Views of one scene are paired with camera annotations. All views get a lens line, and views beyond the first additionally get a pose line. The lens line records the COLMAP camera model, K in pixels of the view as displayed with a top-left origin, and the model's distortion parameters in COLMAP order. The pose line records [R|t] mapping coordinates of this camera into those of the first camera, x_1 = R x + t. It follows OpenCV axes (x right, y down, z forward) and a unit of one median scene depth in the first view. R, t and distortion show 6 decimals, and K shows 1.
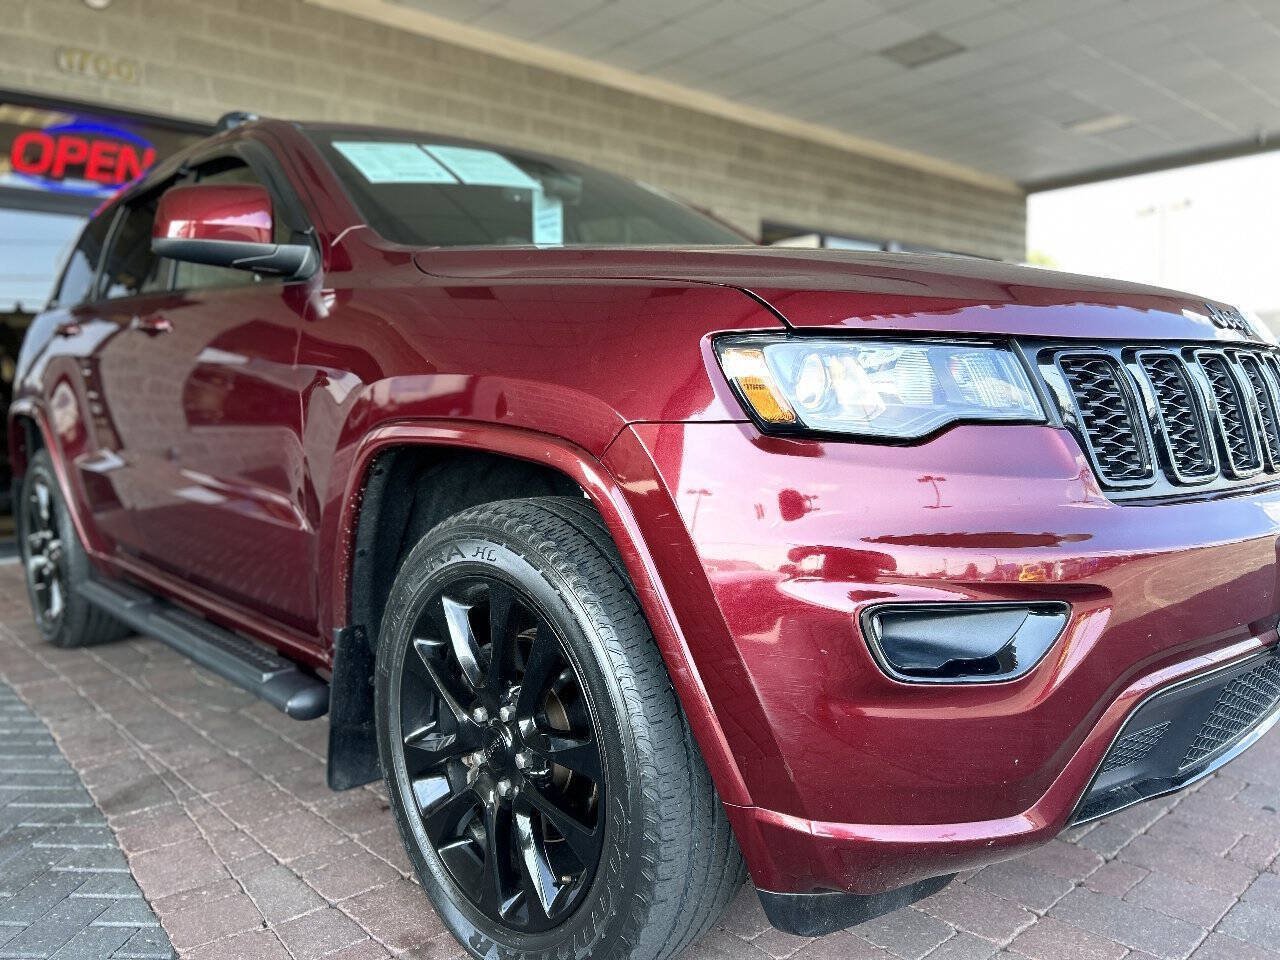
lens RADIAL K [[969.9, 0, 642.3], [0, 969.9, 477.6], [0, 0, 1]] dist [0.042146, -0.049893]
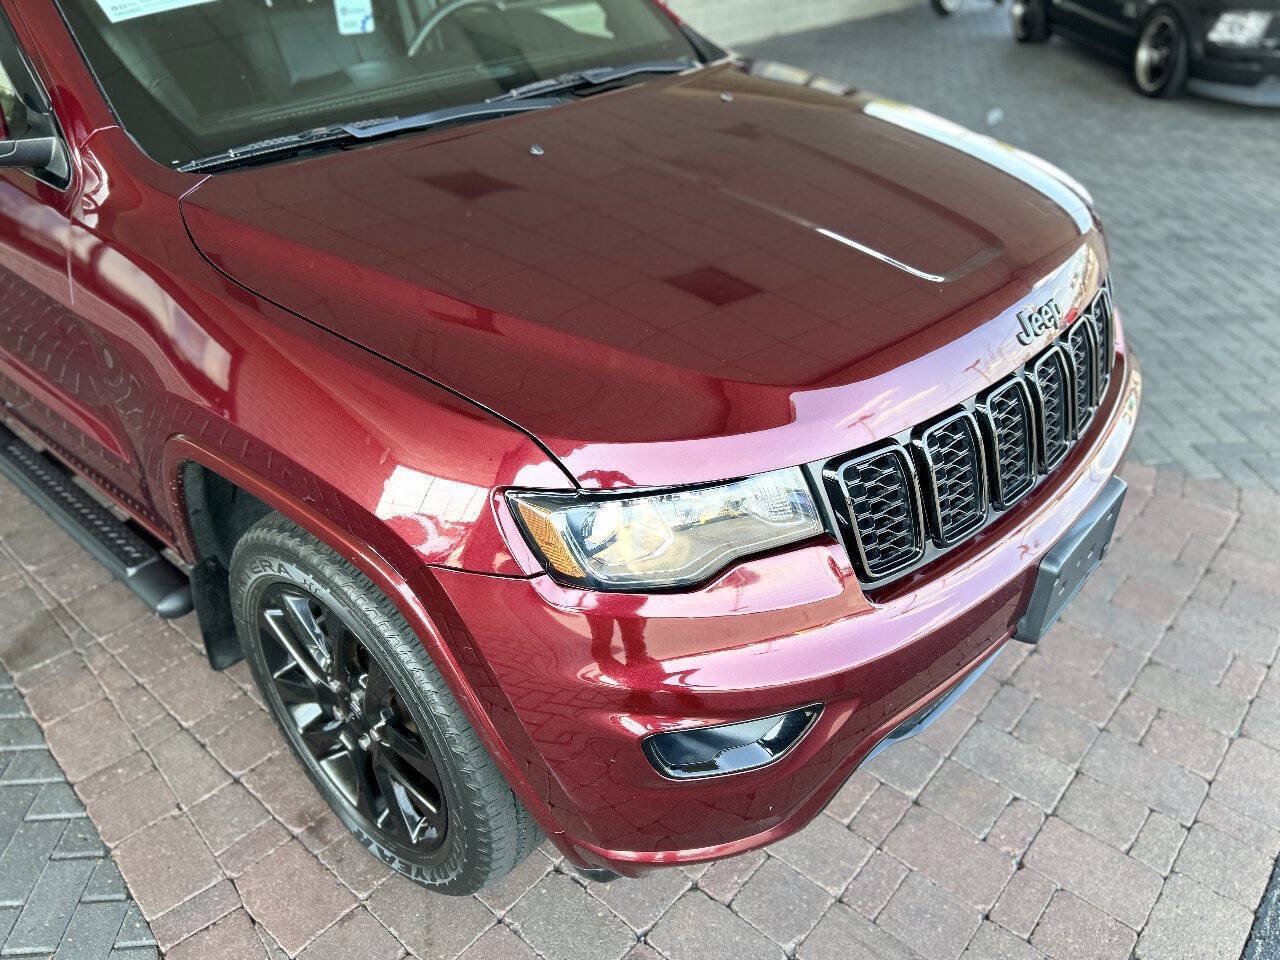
lens RADIAL K [[969.9, 0, 649.0], [0, 969.9, 476.5], [0, 0, 1]] dist [0.042146, -0.049893]
pose [[0.994536, -0.054310, 0.089150, 0.080837], [0.007075, 0.887112, 0.461500, -0.370900], [-0.104150, -0.458347, 0.882650, 0.065074]]
